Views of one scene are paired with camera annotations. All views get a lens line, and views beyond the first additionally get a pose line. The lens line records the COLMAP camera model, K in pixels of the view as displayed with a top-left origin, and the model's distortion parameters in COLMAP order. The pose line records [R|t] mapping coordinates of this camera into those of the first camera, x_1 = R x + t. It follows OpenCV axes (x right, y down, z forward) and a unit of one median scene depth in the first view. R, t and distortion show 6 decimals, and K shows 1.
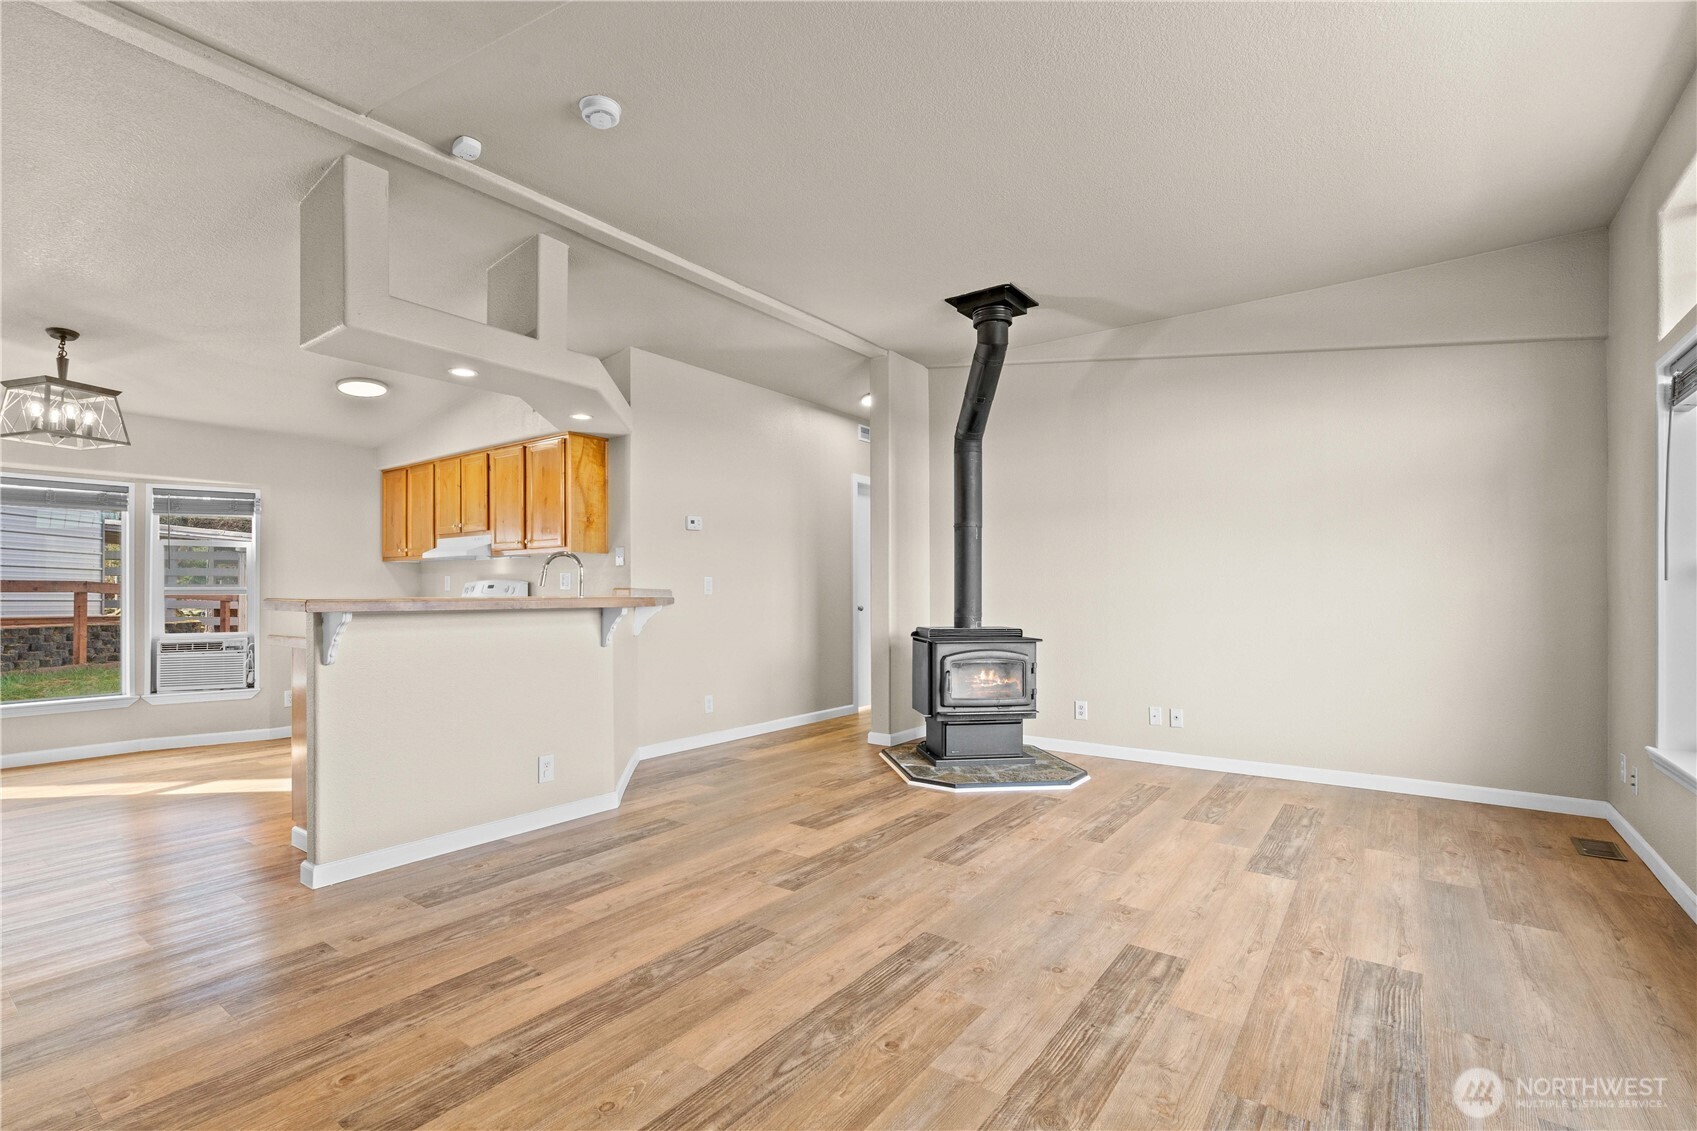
lens RADIAL K [[783.7, 0, 810.5], [0, 783.7, 588.4], [0, 0, 1]] dist [0.002116, 0.001151]
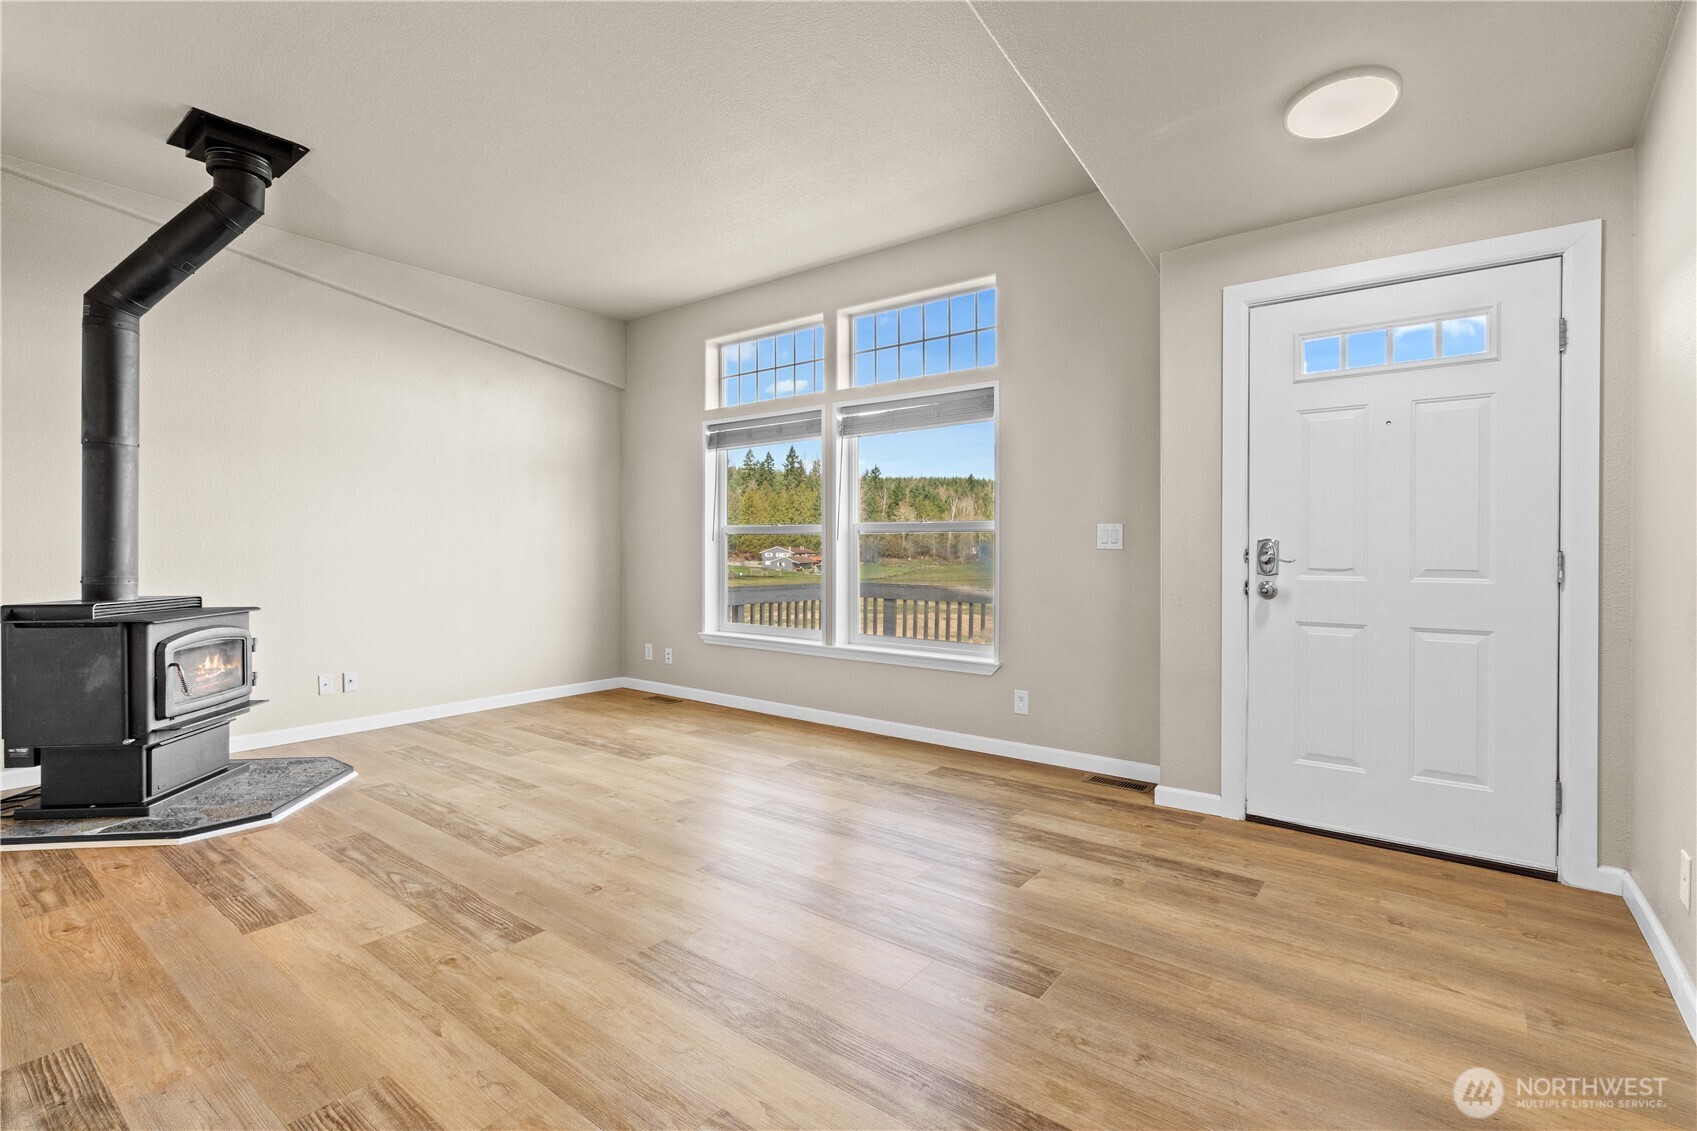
lens RADIAL K [[783.7, 0, 847.9], [0, 783.7, 563.0], [0, 0, 1]] dist [0.002116, 0.001151]
pose [[-0.002024, -0.014229, 0.999897, -0.573851], [-0.008595, 0.999862, 0.014211, 0.007775], [-0.999961, -0.008565, -0.002146, 0.513856]]
